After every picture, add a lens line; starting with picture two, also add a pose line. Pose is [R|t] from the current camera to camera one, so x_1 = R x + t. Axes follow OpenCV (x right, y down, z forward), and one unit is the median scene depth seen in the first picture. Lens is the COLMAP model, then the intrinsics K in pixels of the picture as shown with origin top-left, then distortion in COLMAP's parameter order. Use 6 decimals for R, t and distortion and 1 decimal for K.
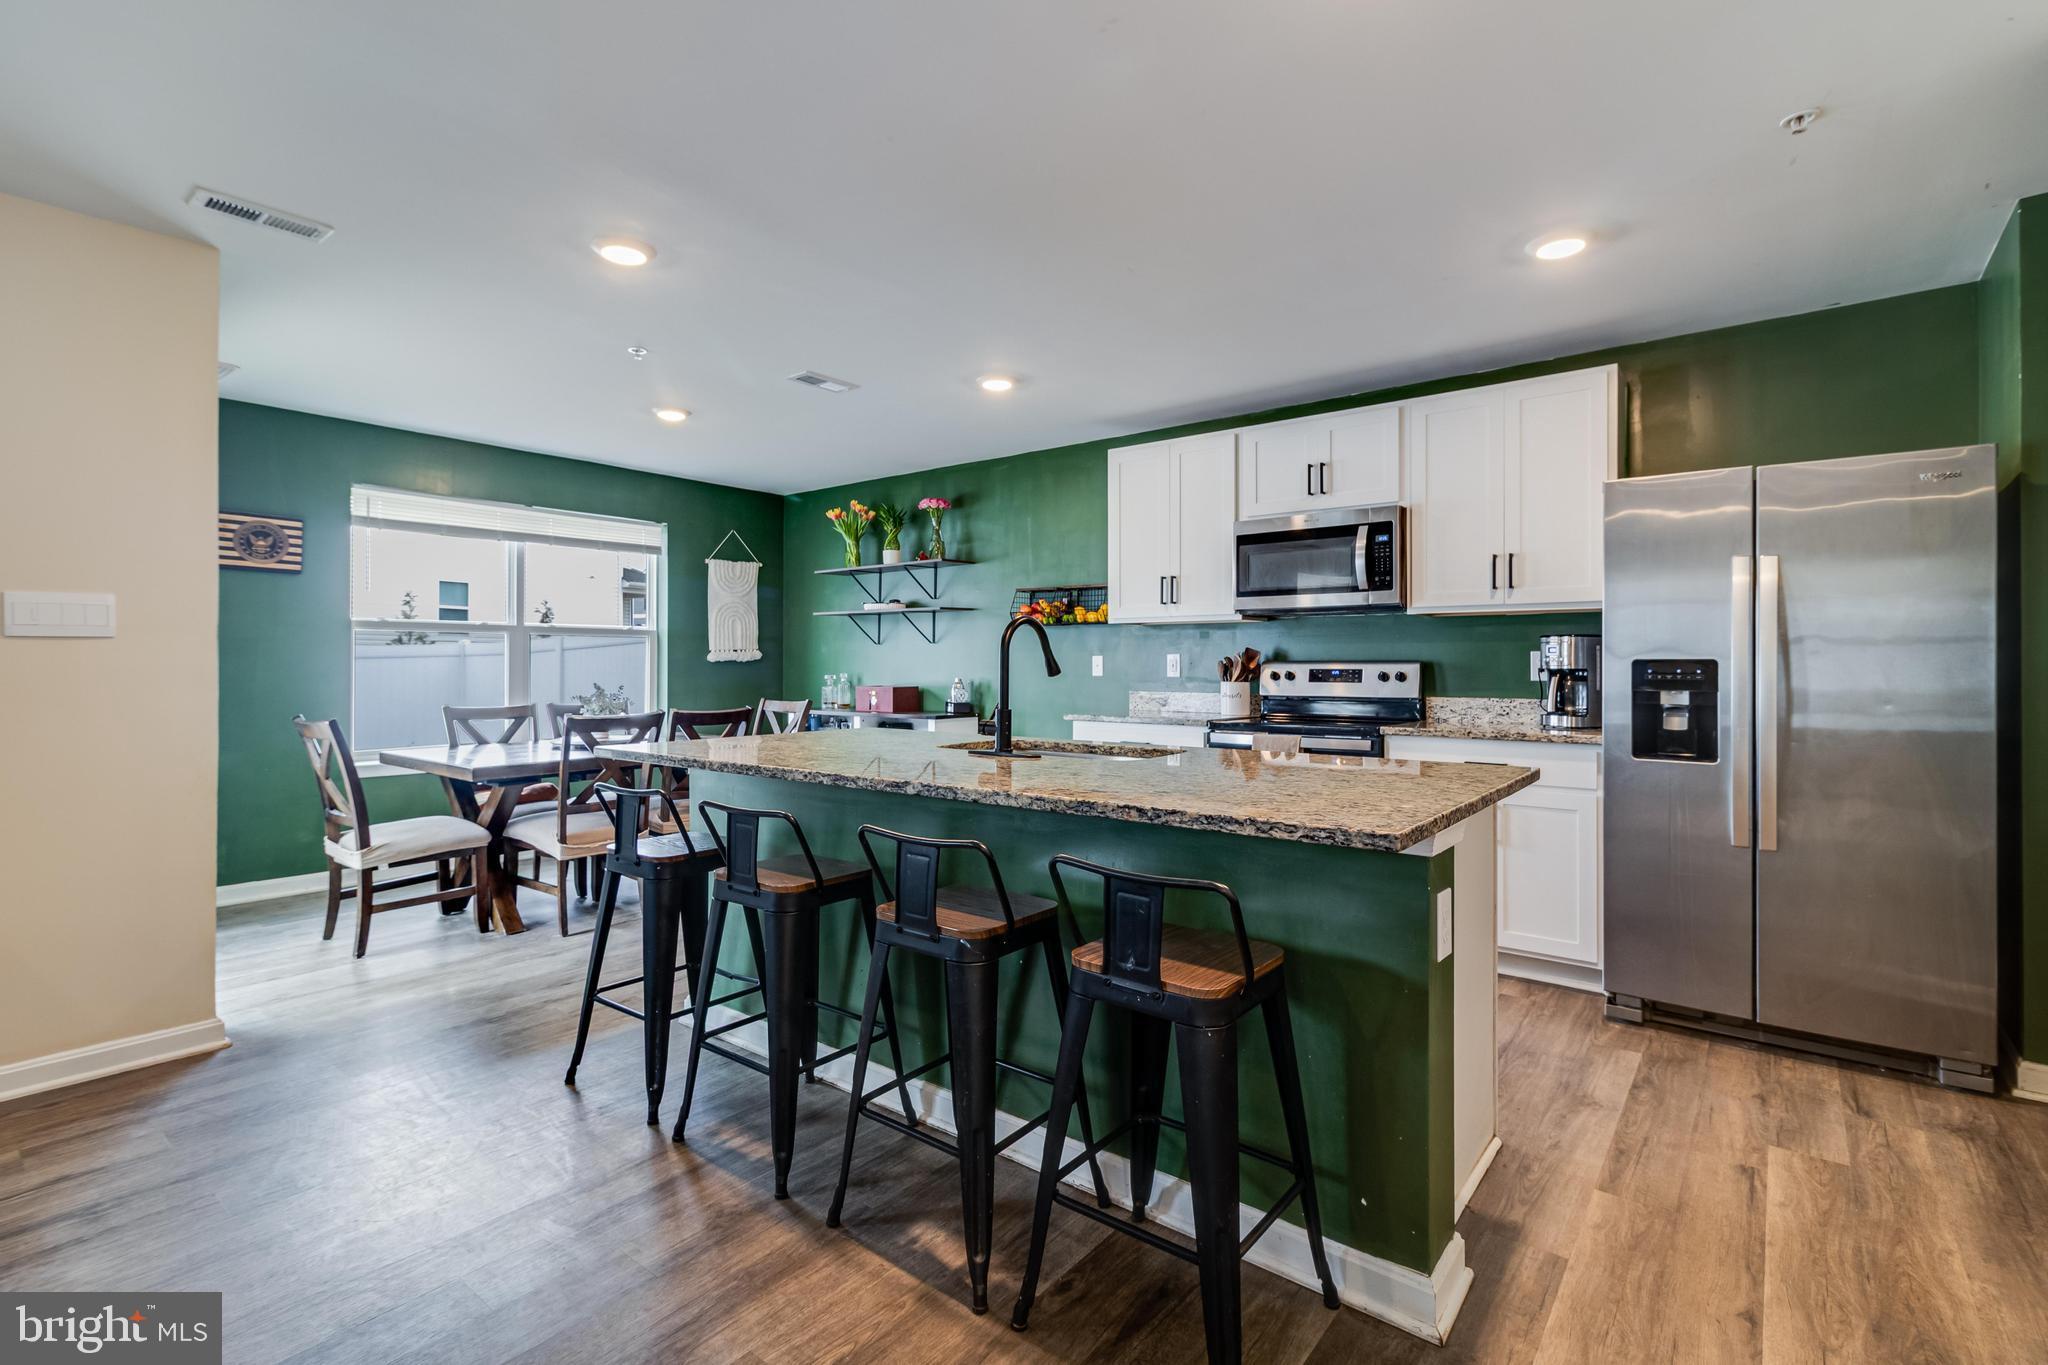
lens RADIAL K [[942.8, 0, 1028.6], [0, 942.8, 664.6], [0, 0, 1]] dist [0.001934, 0.000370]
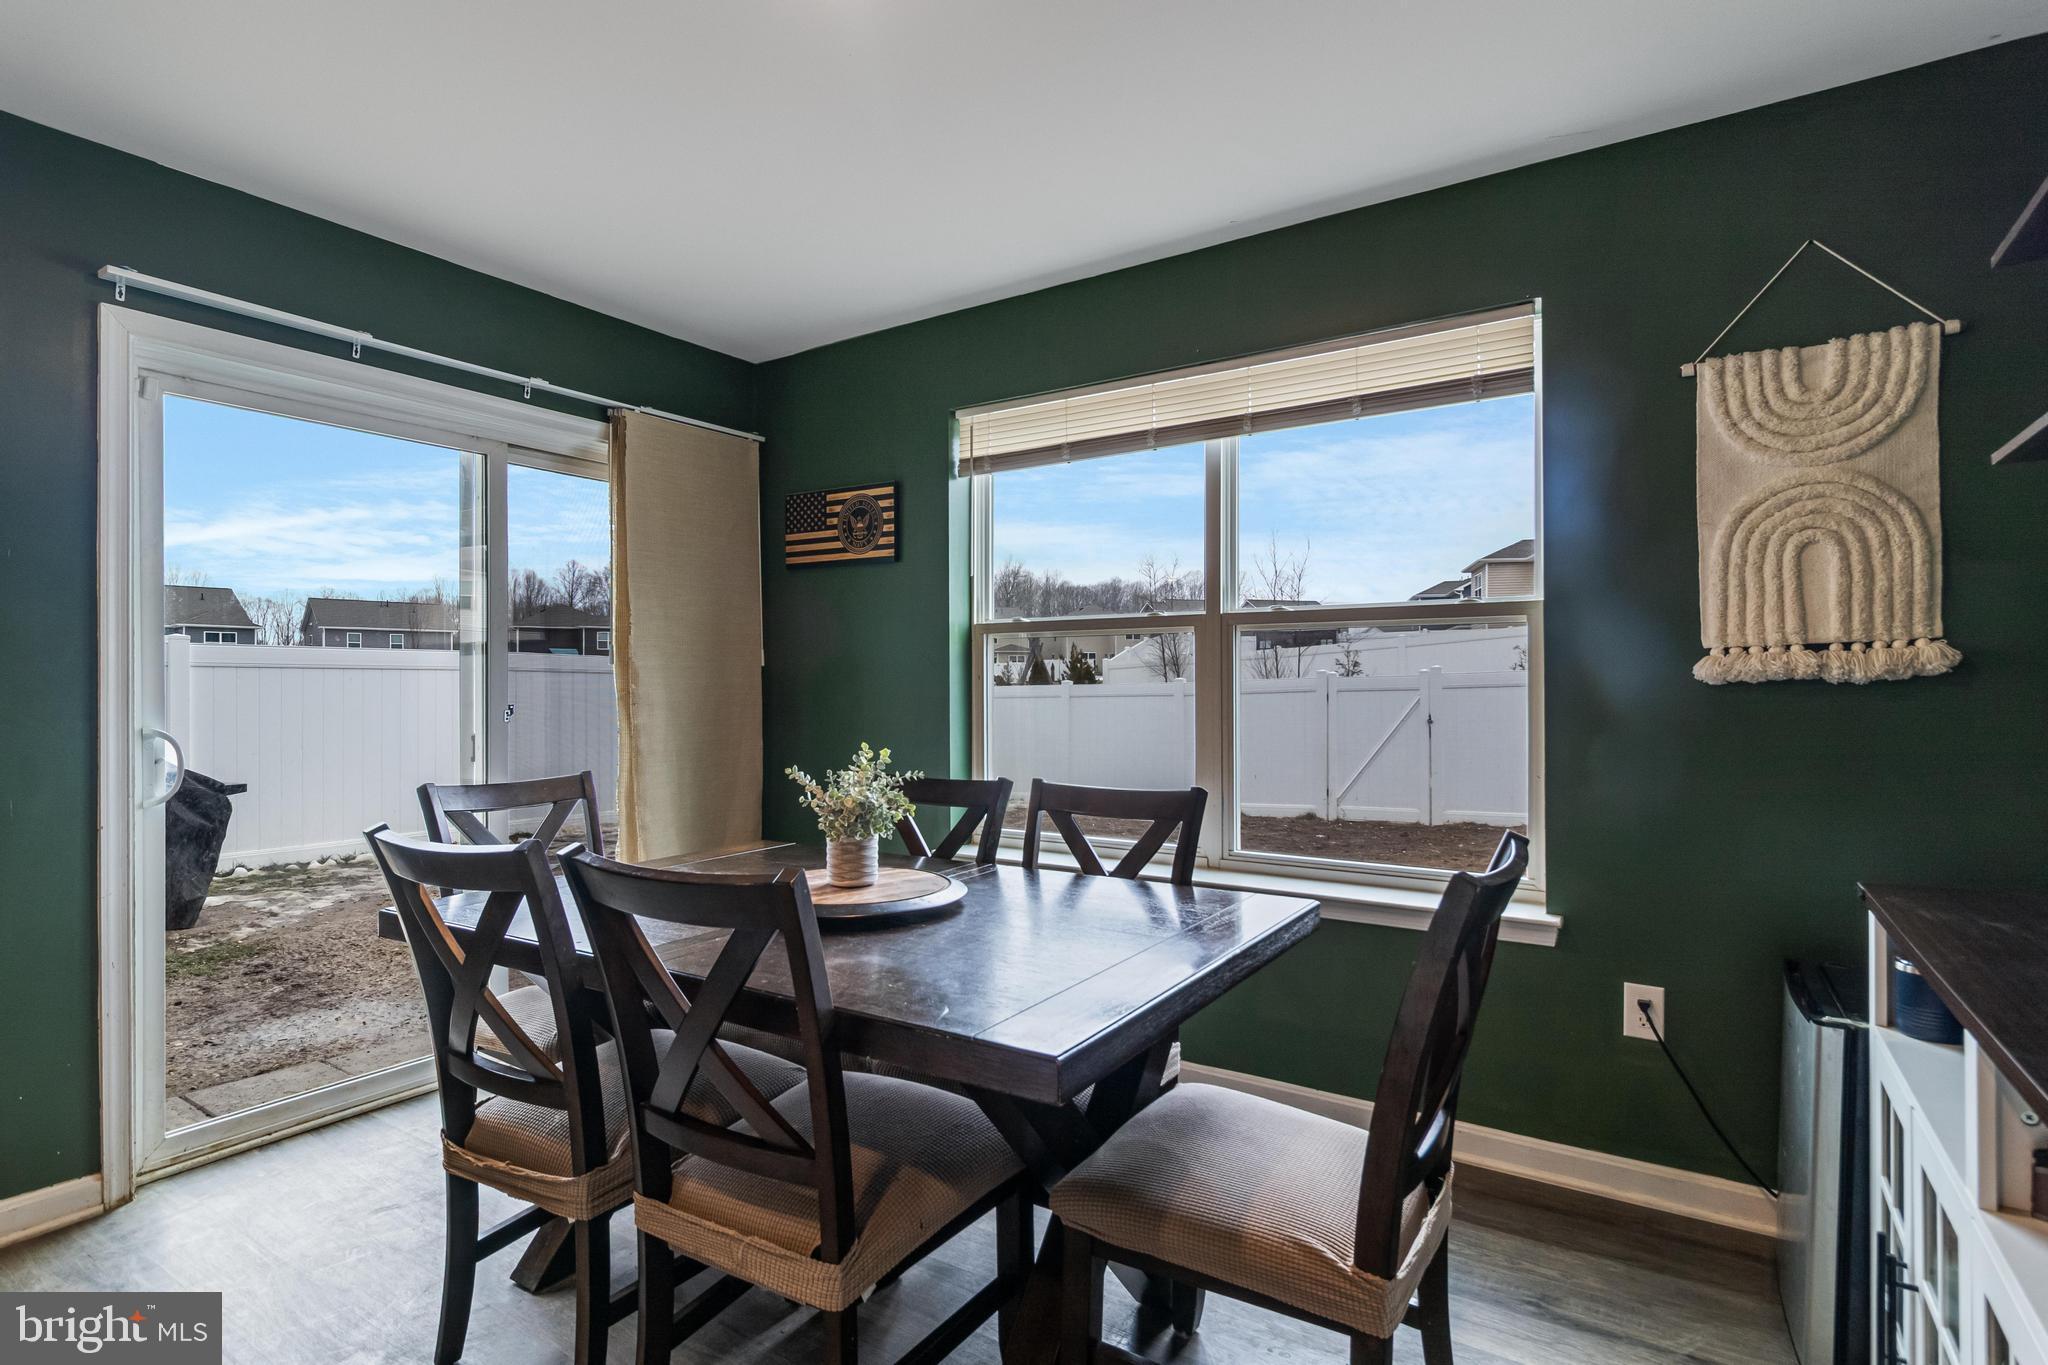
lens RADIAL K [[1028.2, 0, 1024.0], [0, 1028.2, 682.5], [0, 0, 1]] dist [-0.001241, -0.000183]
pose [[0.092811, -0.006456, -0.995663, -0.017542], [0.005320, 0.999968, -0.005988, -0.002806], [0.995670, -0.004741, 0.092843, 0.775625]]
